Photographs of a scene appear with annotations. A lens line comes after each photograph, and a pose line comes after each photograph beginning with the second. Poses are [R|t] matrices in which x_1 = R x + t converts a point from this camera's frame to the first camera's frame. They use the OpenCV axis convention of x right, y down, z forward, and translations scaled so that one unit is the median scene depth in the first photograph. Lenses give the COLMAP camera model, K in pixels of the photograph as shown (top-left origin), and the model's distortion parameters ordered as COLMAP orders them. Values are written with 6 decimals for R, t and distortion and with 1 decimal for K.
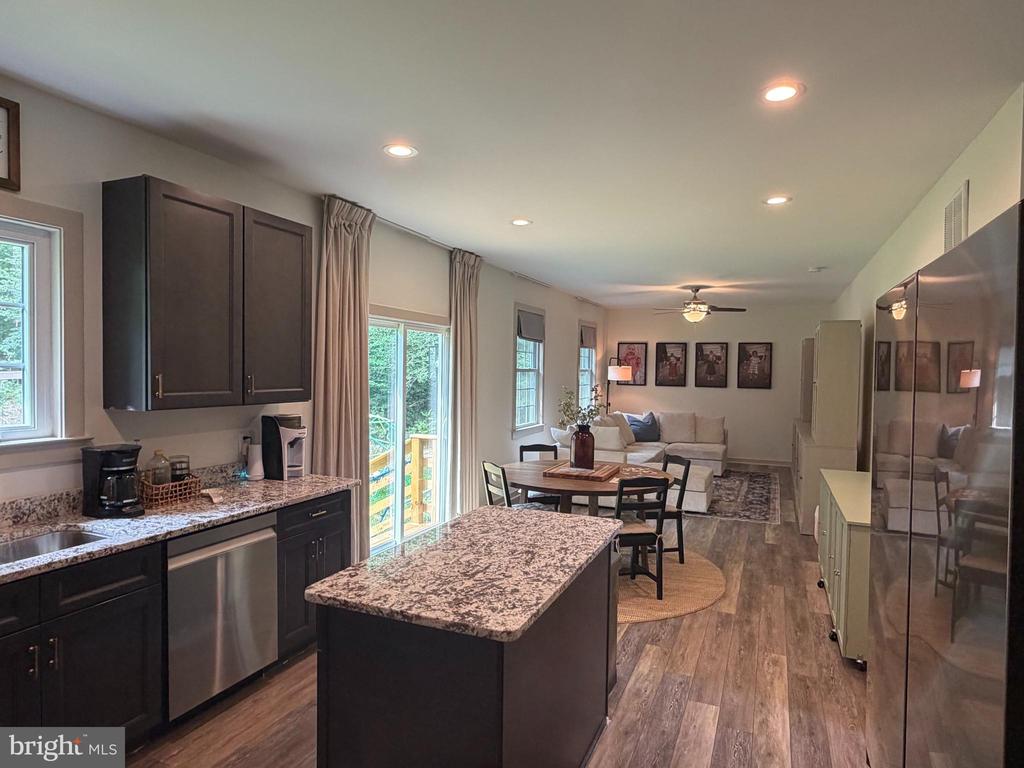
lens RADIAL K [[597.3, 0, 511.4], [0, 597.3, 383.6], [0, 0, 1]] dist [0.000671, -0.000002]
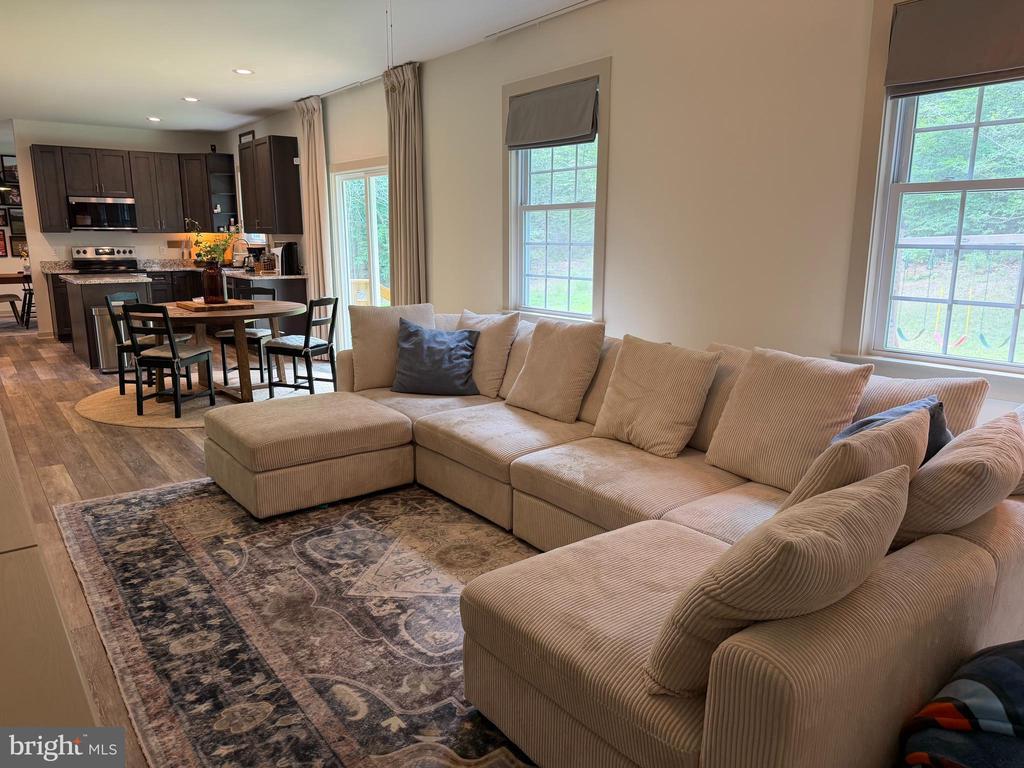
lens RADIAL K [[724.8, 0, 511.3], [0, 724.8, 385.9], [0, 0, 1]] dist [0.005492, 0.000936]
pose [[-0.478176, 0.167168, -0.862208, 0.860942], [-0.031761, 0.977785, 0.207191, 0.001435], [0.877690, 0.126458, -0.462244, 1.784909]]
